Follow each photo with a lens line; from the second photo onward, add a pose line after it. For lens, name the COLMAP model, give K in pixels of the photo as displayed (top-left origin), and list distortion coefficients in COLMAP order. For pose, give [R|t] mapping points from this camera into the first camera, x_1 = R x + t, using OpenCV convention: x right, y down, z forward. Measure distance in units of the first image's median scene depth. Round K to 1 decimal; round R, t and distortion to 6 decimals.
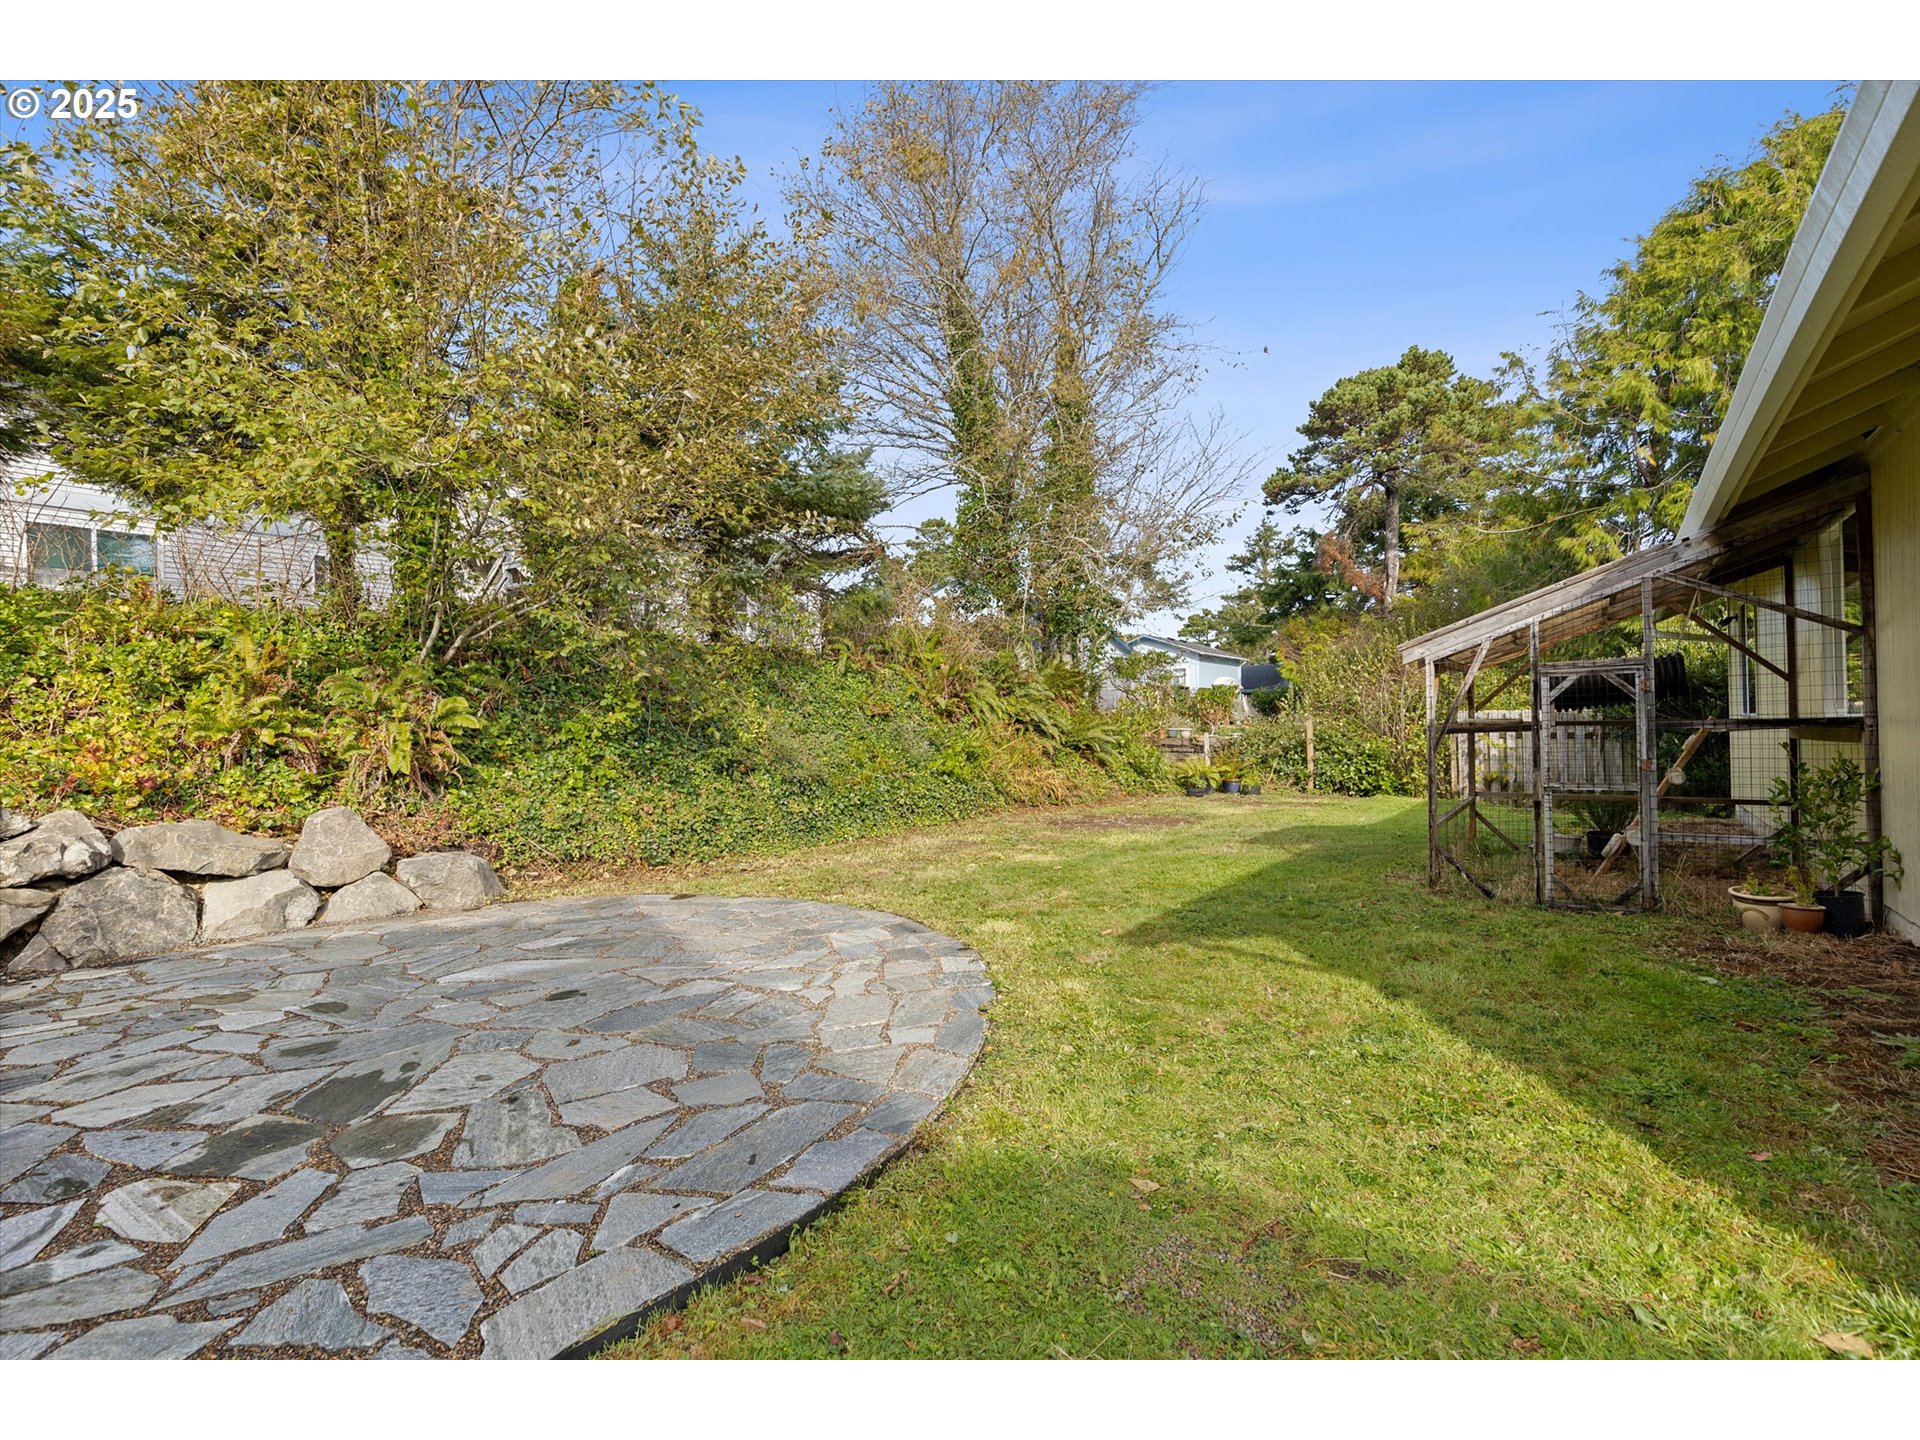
lens RADIAL K [[872.6, 0, 954.9], [0, 872.6, 711.5], [0, 0, 1]] dist [0.000868, -0.000055]
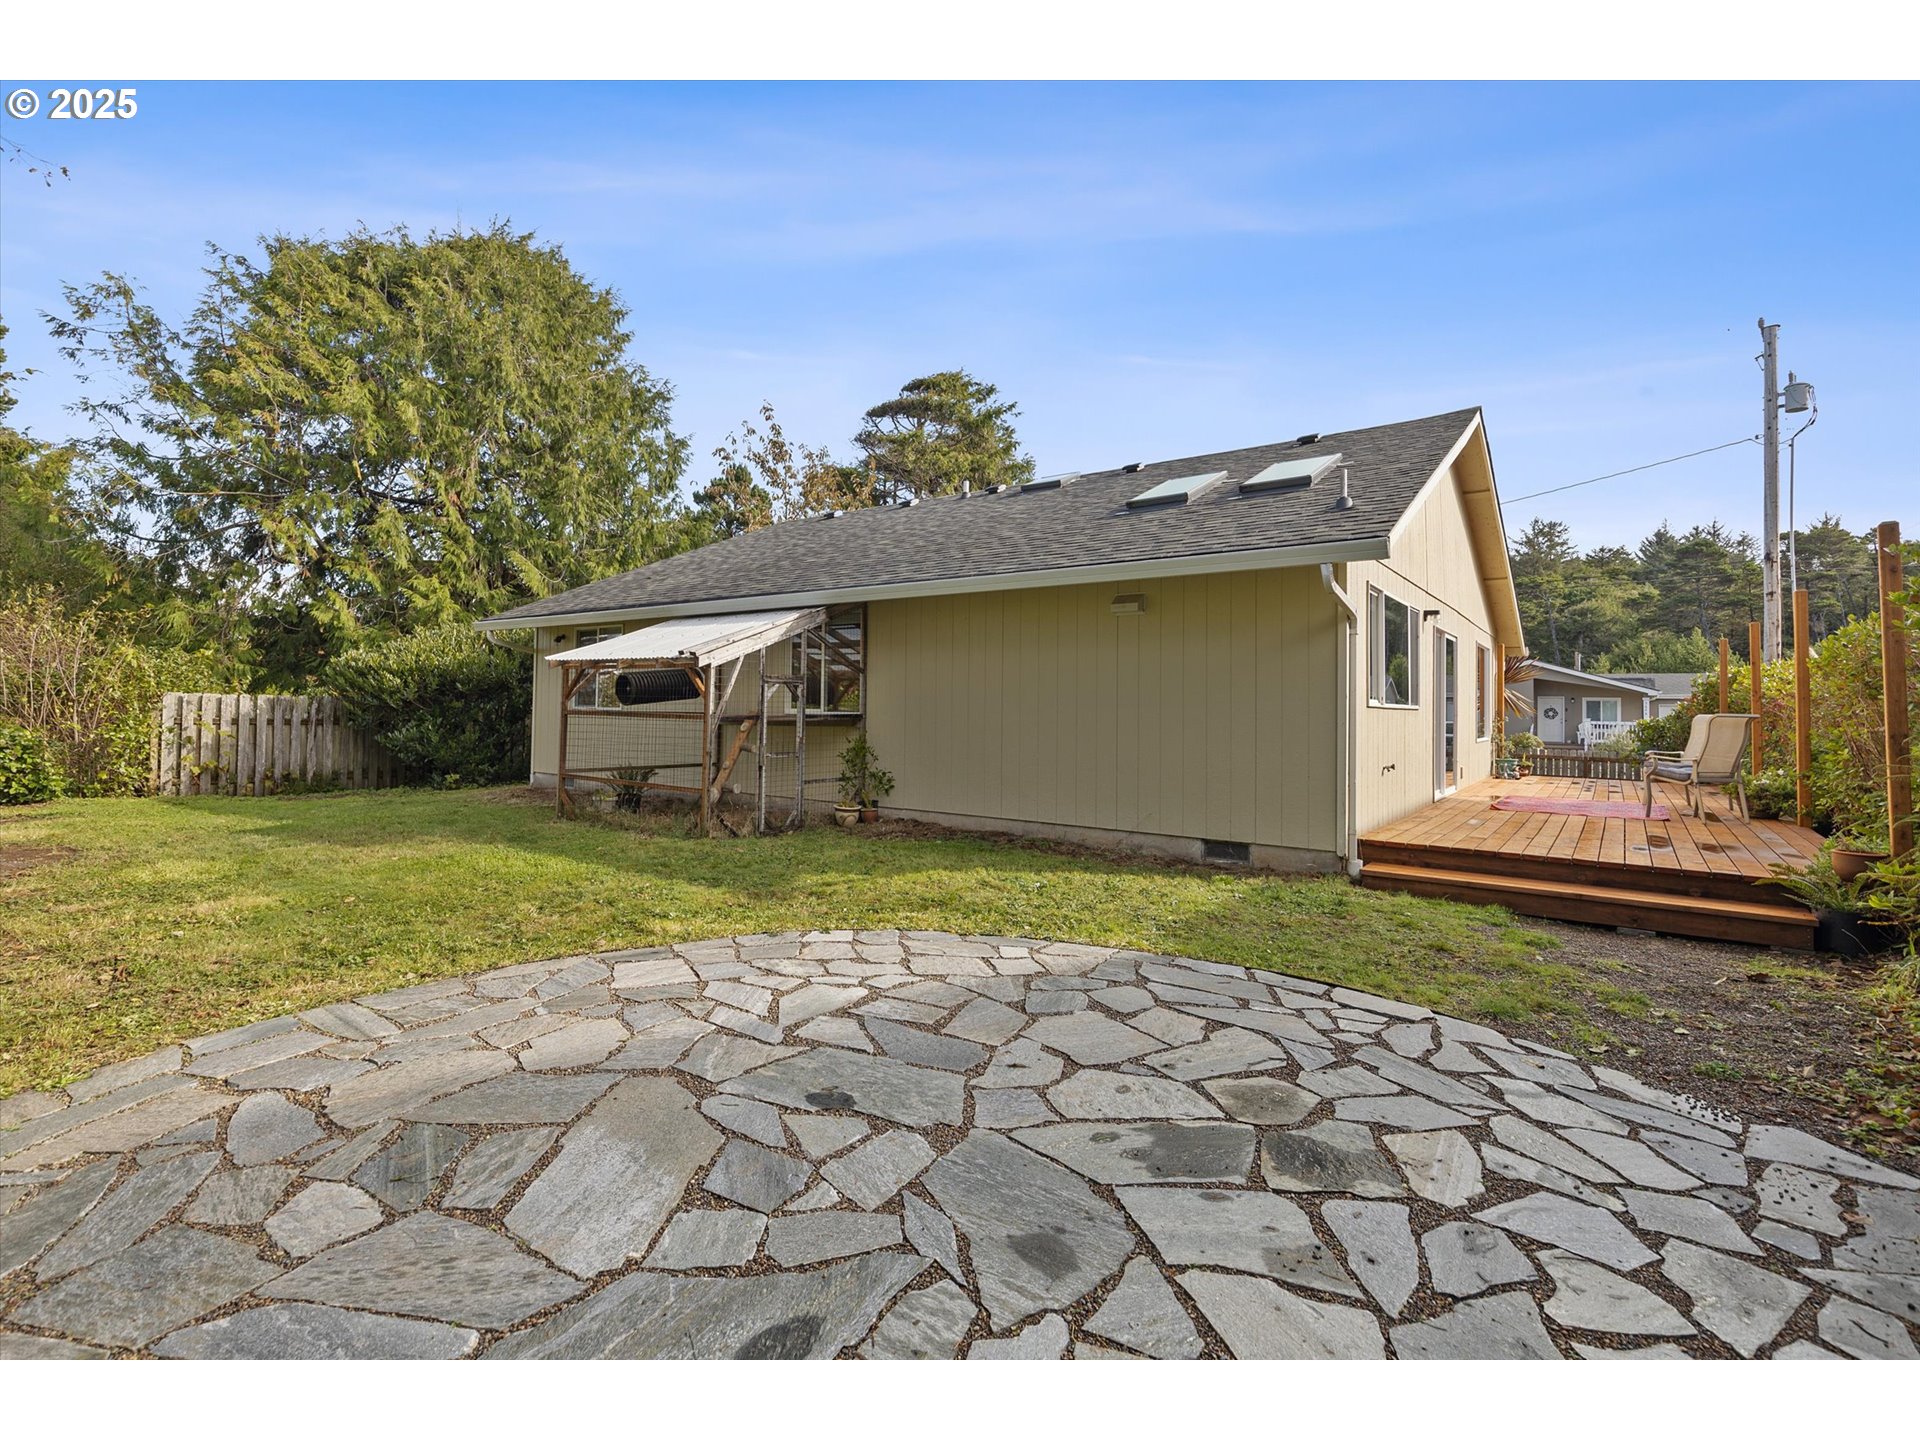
lens RADIAL K [[872.6, 0, 954.9], [0, 872.6, 711.5], [0, 0, 1]] dist [0.000868, -0.000055]
pose [[0.008496, 0.011745, 0.999895, -1.776238], [-0.027267, 0.999562, -0.011509, 0.040597], [-0.999592, -0.027166, 0.008813, 1.429191]]
